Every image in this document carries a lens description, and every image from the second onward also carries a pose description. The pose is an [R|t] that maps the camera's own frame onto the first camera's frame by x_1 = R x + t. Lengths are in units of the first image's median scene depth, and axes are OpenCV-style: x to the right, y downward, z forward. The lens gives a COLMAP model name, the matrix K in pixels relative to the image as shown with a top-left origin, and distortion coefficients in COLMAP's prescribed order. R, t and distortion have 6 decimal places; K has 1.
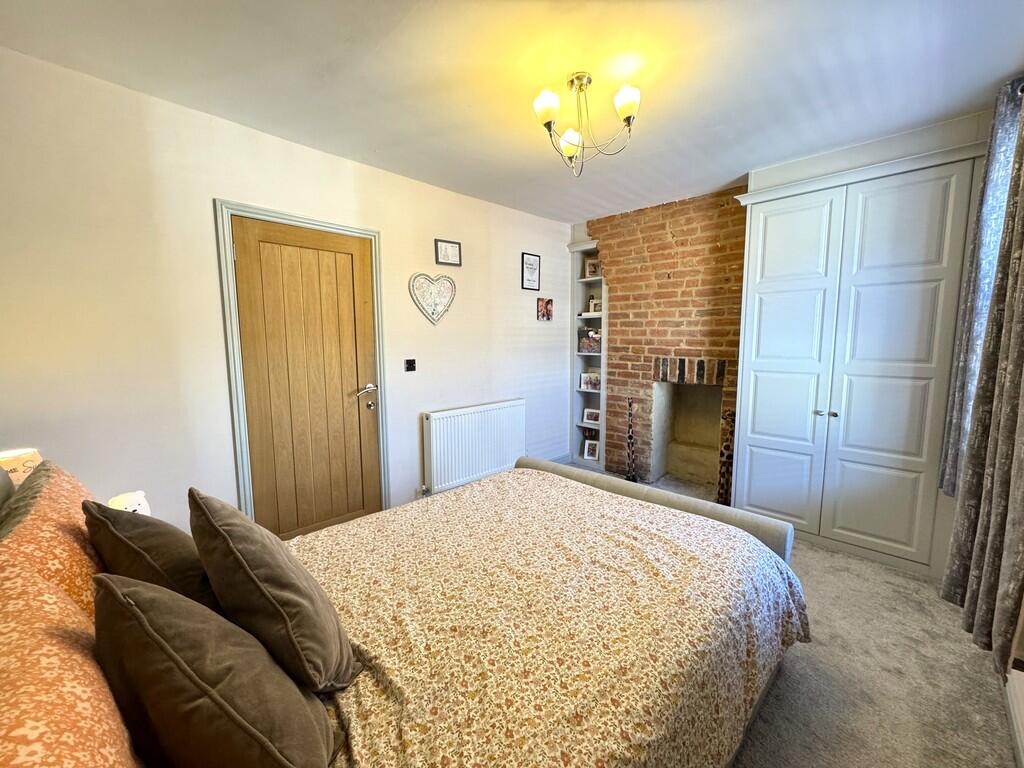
lens RADIAL K [[410.6, 0, 511.2], [0, 410.6, 384.2], [0, 0, 1]] dist [0.000740, -0.000143]
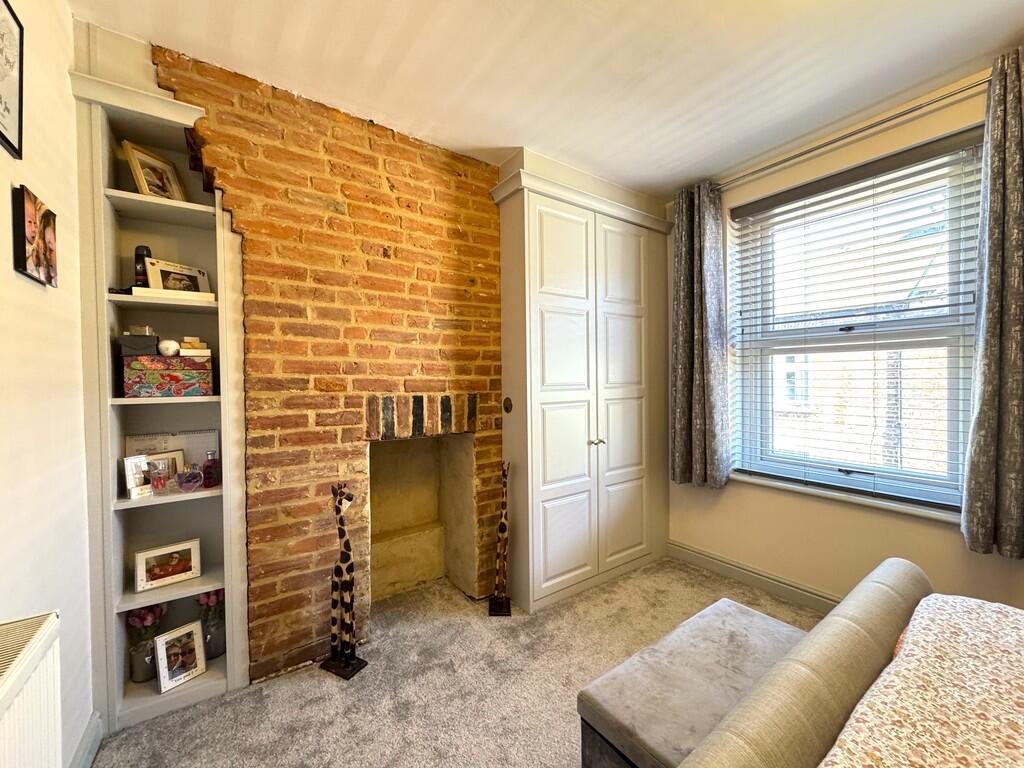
lens RADIAL K [[410.6, 0, 515.4], [0, 410.6, 383.1], [0, 0, 1]] dist [0.000740, -0.000143]
pose [[0.166930, -0.007630, 0.985939, -0.143513], [0.121394, 0.992521, -0.012872, -0.053297], [-0.978467, 0.121836, 0.166608, 0.726946]]
